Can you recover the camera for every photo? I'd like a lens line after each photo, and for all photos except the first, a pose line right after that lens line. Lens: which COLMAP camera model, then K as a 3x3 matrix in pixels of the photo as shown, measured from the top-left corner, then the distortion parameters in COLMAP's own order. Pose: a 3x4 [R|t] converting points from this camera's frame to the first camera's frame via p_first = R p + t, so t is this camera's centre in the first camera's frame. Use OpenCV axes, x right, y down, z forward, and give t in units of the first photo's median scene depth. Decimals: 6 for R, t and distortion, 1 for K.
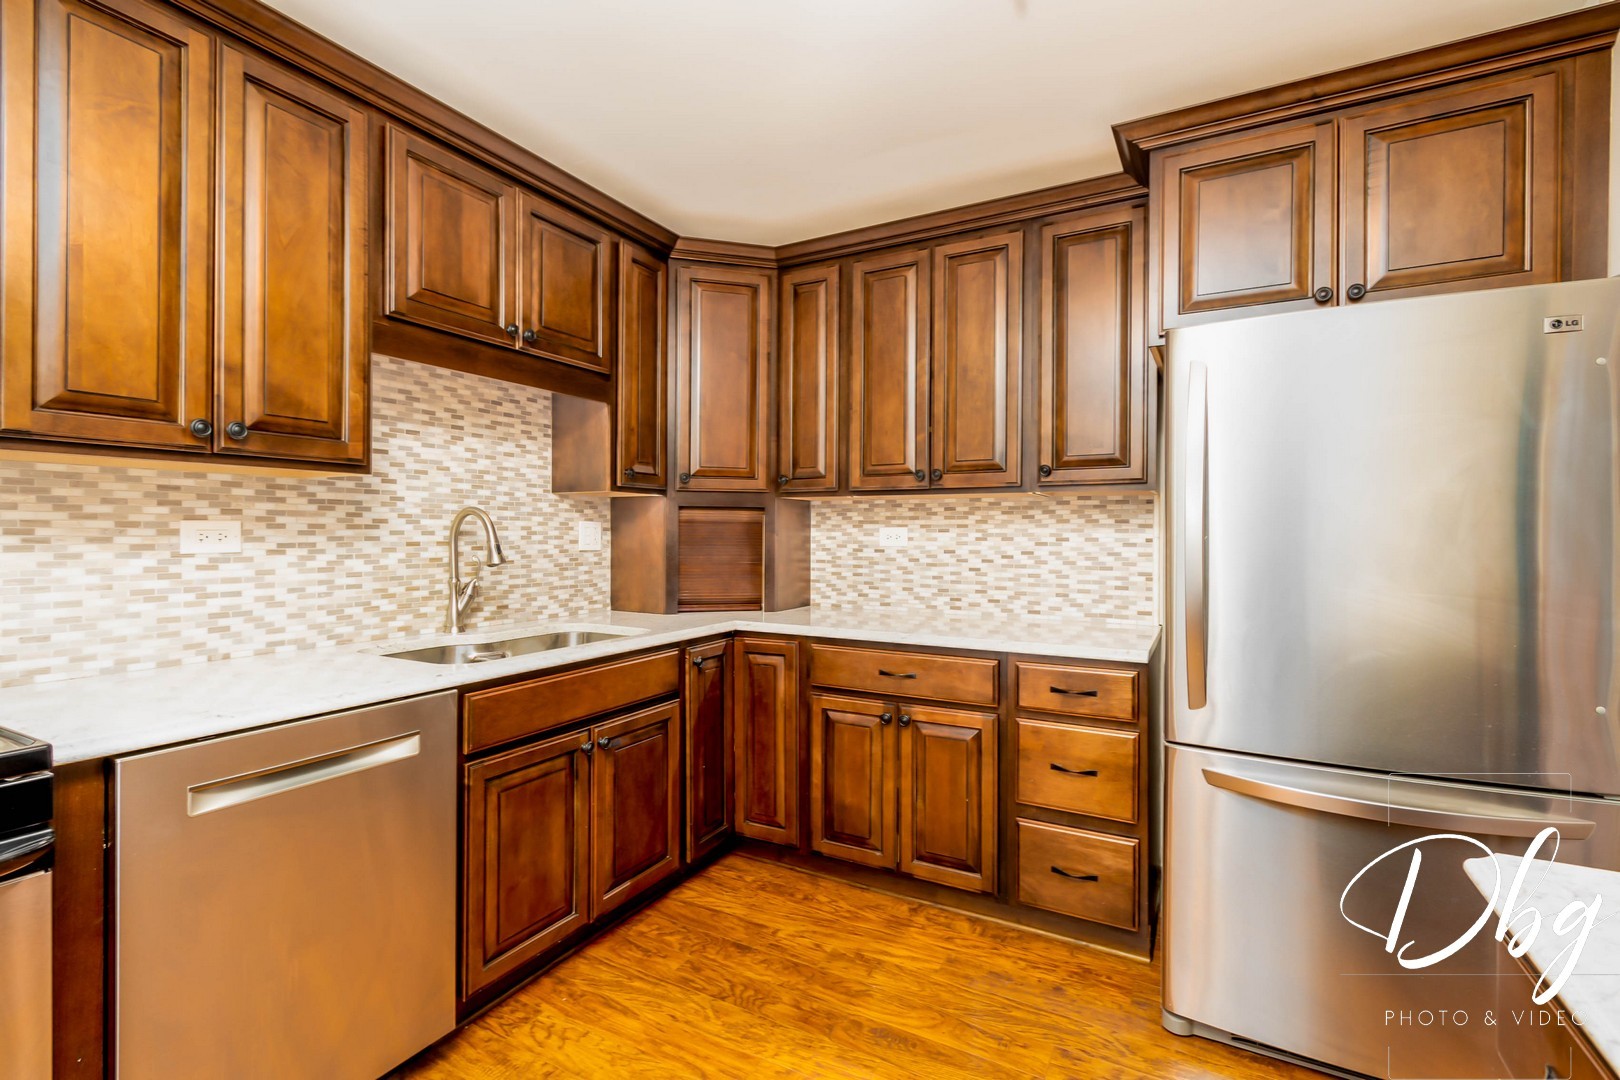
lens RADIAL K [[735.2, 0, 806.9], [0, 735.2, 534.9], [0, 0, 1]] dist [-0.000285, 0.000068]
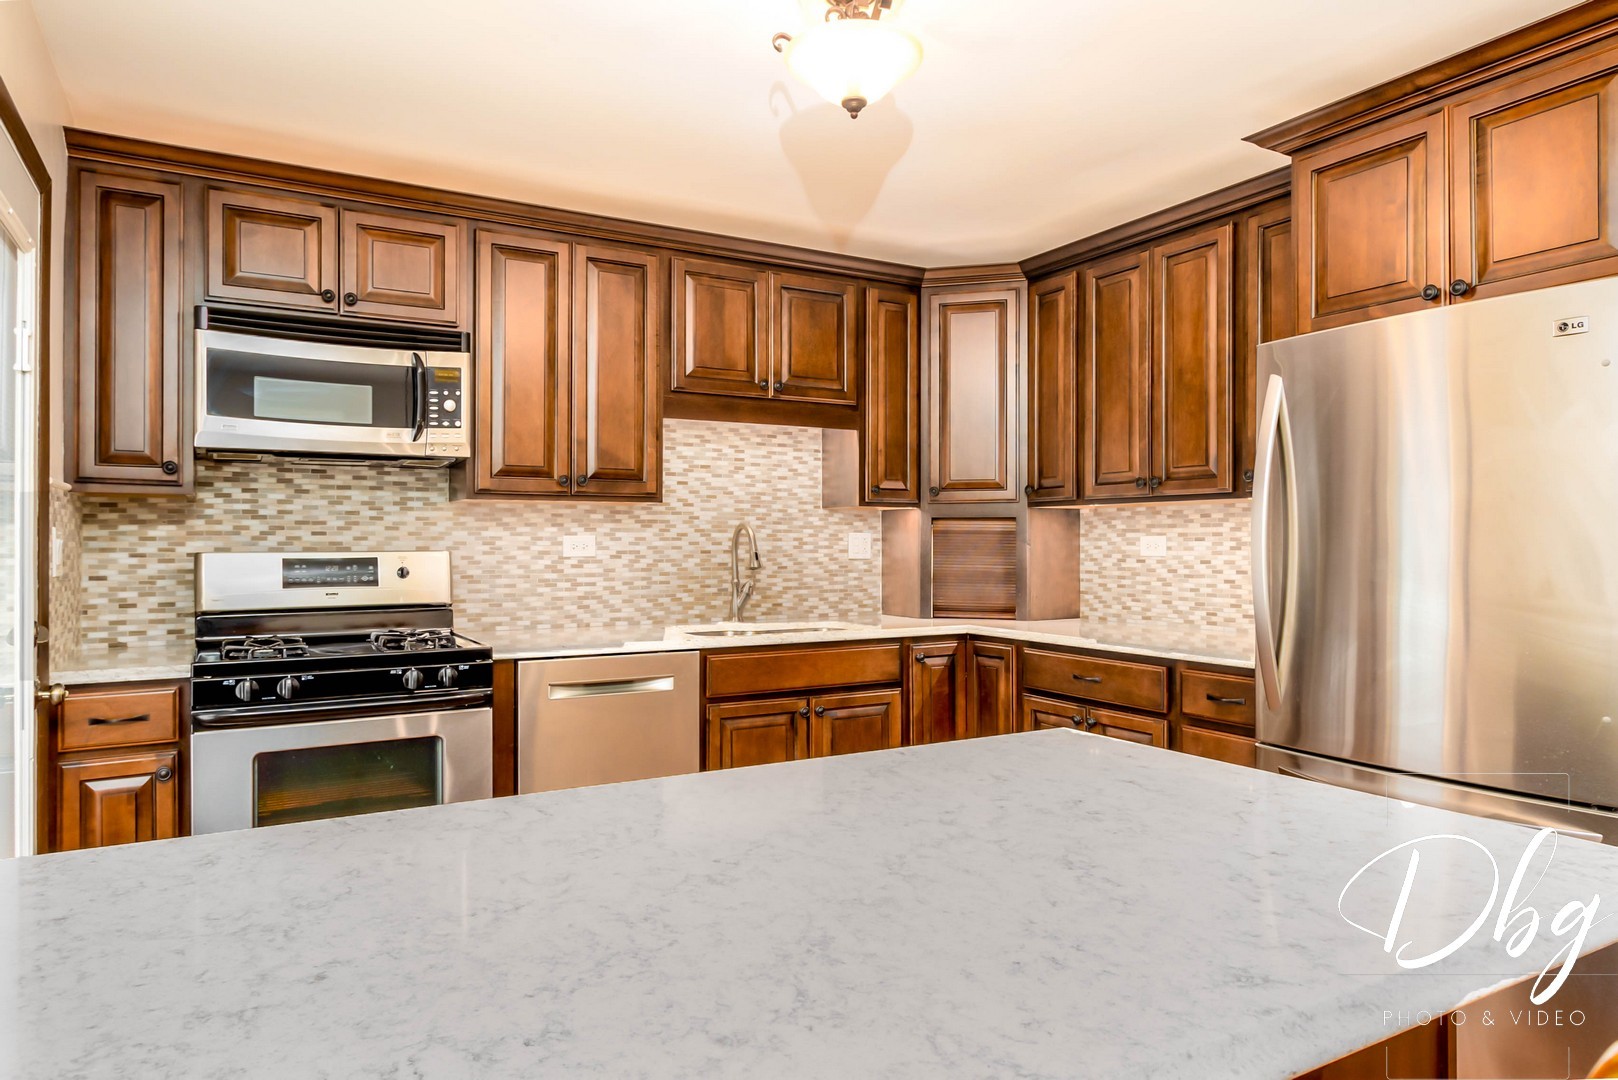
lens RADIAL K [[1022.3, 0, 809.0], [0, 1022.3, 540.0], [0, 0, 1]] dist [-0.004159, 0.000211]
pose [[0.852692, -0.005255, -0.522387, 0.507265], [0.001816, 0.999973, -0.007096, 0.003930], [0.522411, 0.005102, 0.852679, -0.404900]]
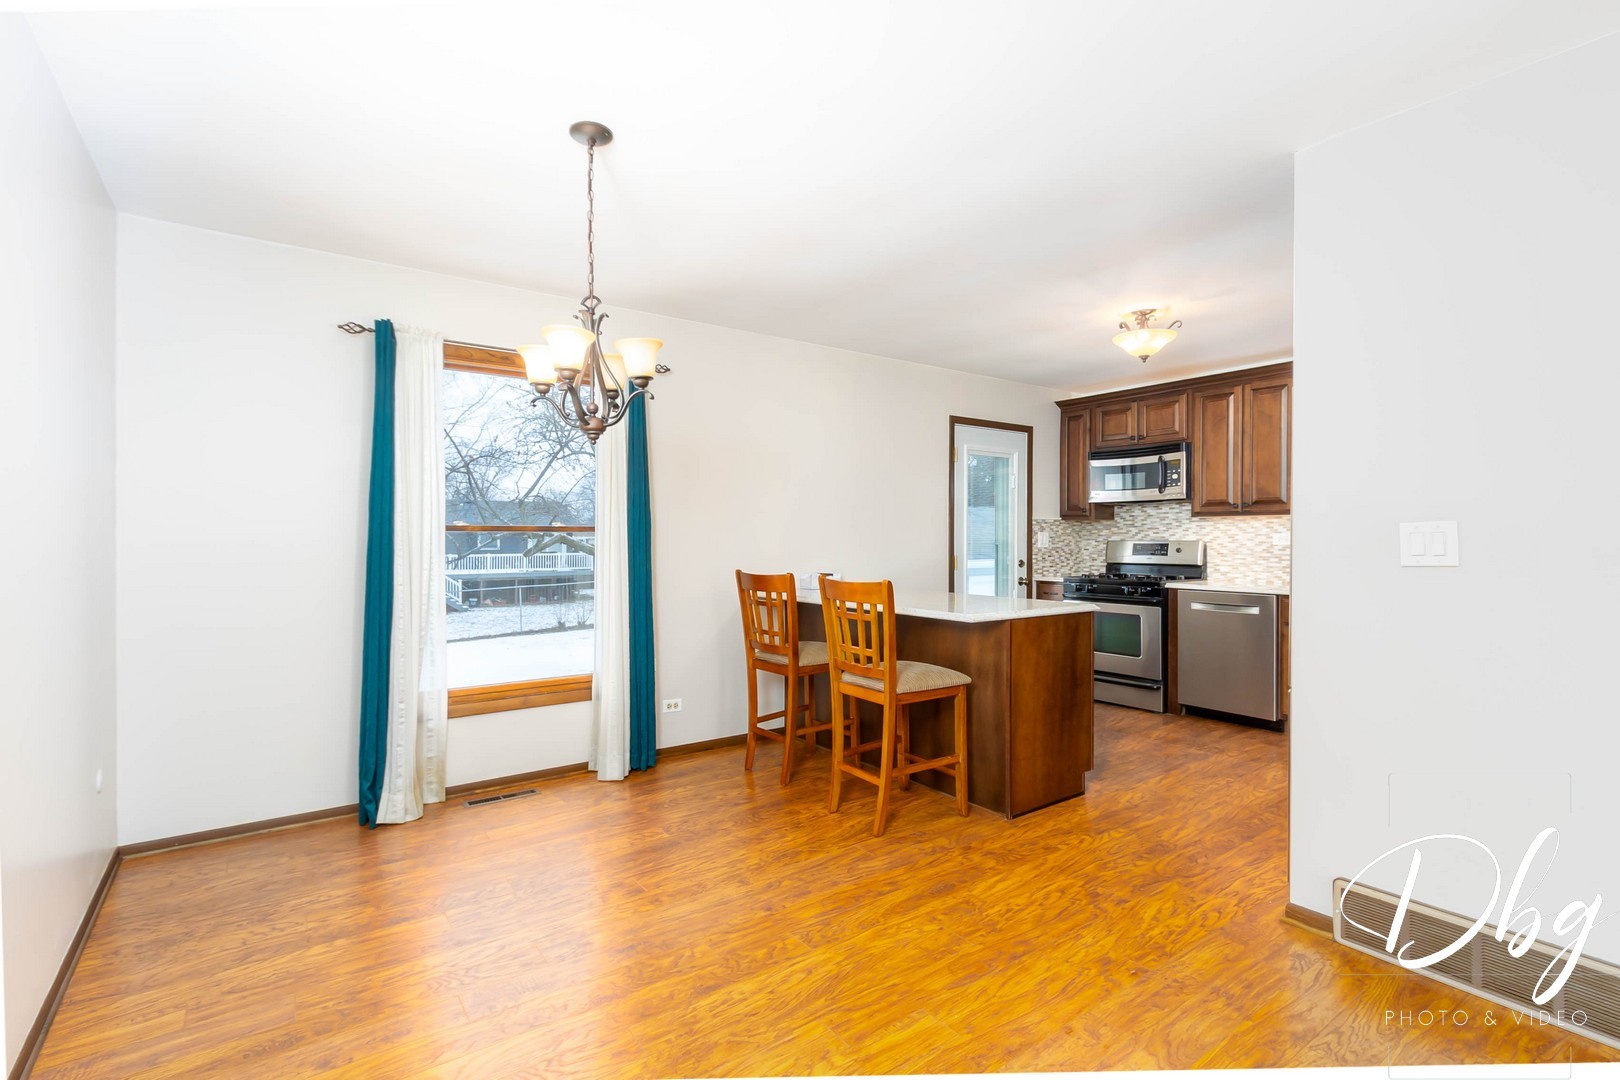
lens RADIAL K [[735.2, 0, 806.9], [0, 735.2, 534.9], [0, 0, 1]] dist [-0.000285, 0.000068]
pose [[-0.419736, -0.007902, -0.907612, 1.779378], [-0.007203, 0.999960, -0.005374, 0.010555], [0.907617, 0.004282, -0.419776, 0.375622]]
